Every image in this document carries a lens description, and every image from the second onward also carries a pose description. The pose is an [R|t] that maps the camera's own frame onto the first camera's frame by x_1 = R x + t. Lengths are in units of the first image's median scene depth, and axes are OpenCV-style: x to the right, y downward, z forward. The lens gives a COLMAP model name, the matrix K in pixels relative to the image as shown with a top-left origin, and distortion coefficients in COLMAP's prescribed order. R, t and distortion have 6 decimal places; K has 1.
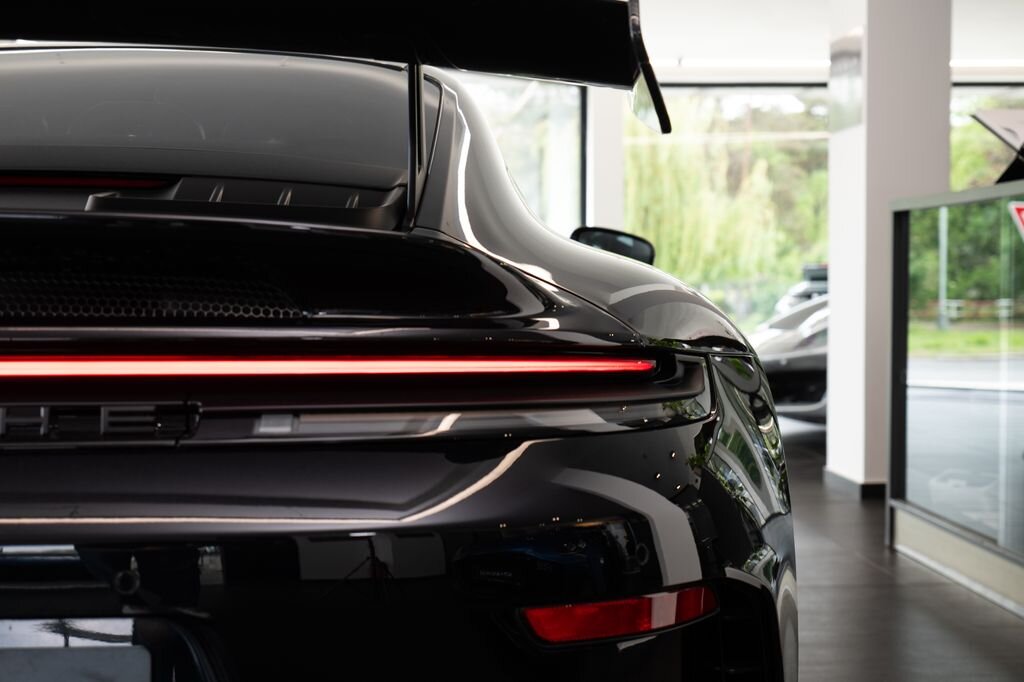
lens RADIAL K [[1804.5, 0, 514.2], [0, 1804.5, 343.5], [0, 0, 1]] dist [-0.024145, 0.000000]
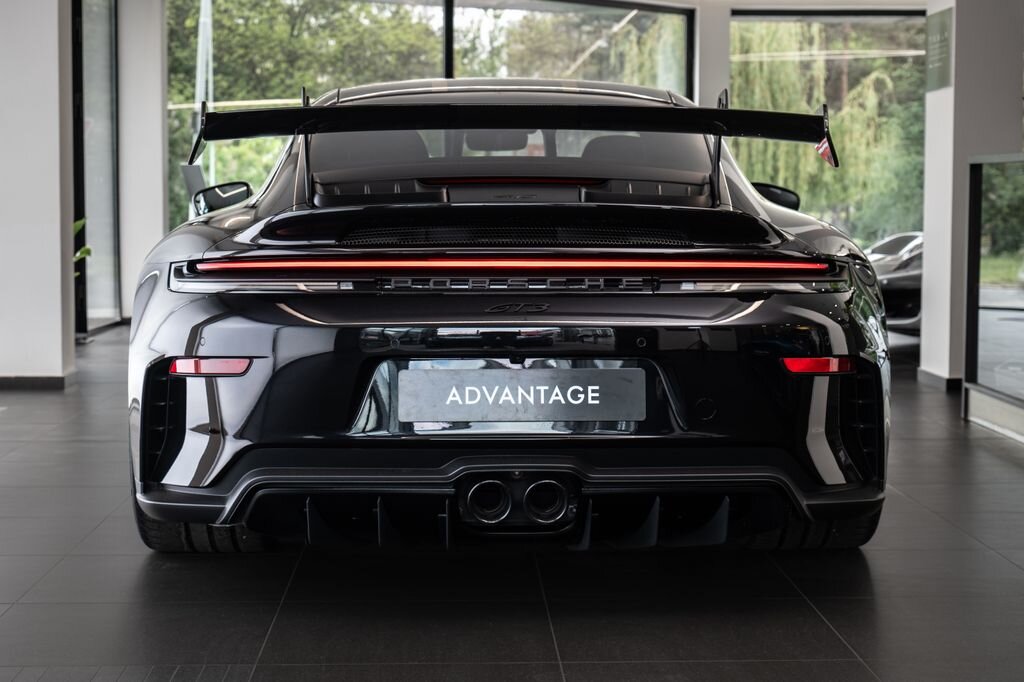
lens RADIAL K [[1804.5, 0, 509.8], [0, 1804.5, 337.2], [0, 0, 1]] dist [-0.024145, 0.000000]
pose [[0.998360, 0.005732, -0.056960, -0.069629], [-0.003543, 0.999254, 0.038460, 0.005620], [0.057138, -0.038195, 0.997635, -0.472293]]
